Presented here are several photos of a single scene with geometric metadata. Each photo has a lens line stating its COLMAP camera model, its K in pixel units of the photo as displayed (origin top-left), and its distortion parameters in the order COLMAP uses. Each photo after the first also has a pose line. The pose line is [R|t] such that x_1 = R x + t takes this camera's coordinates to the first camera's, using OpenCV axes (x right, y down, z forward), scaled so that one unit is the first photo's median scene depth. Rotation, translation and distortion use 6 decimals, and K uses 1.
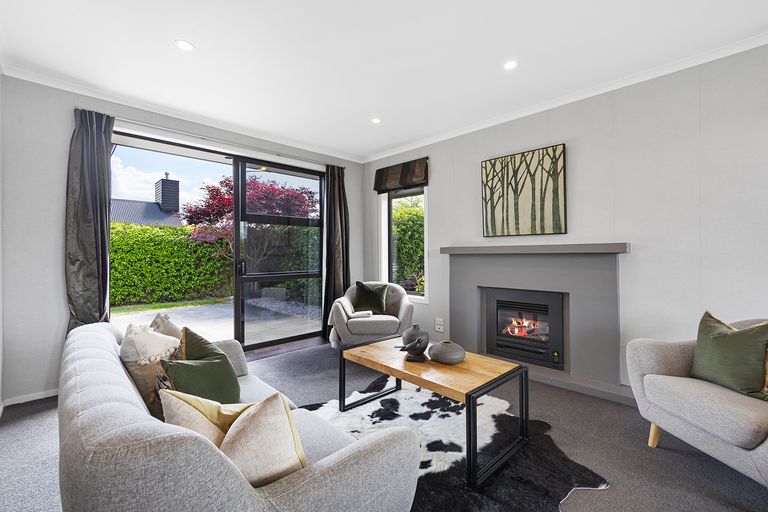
lens RADIAL K [[330.2, 0, 383.4], [0, 330.2, 252.7], [0, 0, 1]] dist [0.002817, 0.000226]
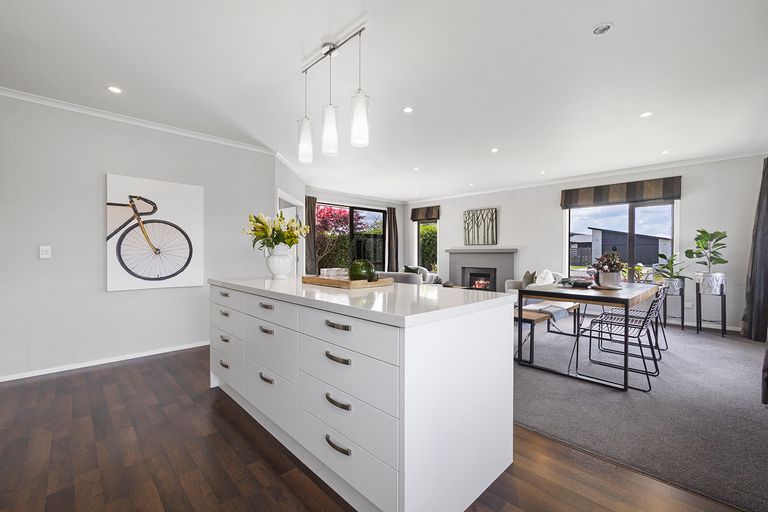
lens RADIAL K [[330.2, 0, 380.5], [0, 330.2, 256.0], [0, 0, 1]] dist [0.002817, 0.000226]
pose [[0.999734, 0.008483, -0.021429, -0.223006], [-0.008273, 0.999917, 0.009864, 0.009202], [0.021511, -0.009685, 0.999722, -1.286484]]
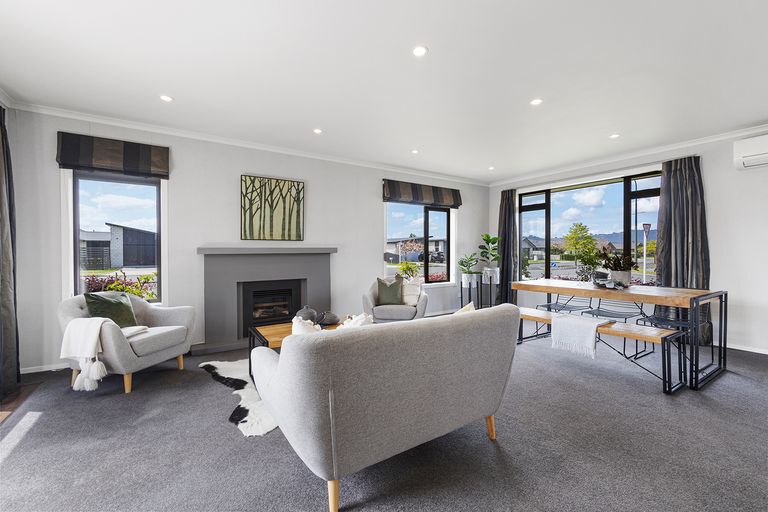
lens RADIAL K [[330.2, 0, 380.4], [0, 330.2, 253.8], [0, 0, 1]] dist [0.002817, 0.000226]
pose [[0.206448, 0.002312, 0.978455, -0.765450], [0.003573, 0.999989, -0.003117, 0.008165], [-0.978451, 0.004139, 0.206437, 0.286389]]
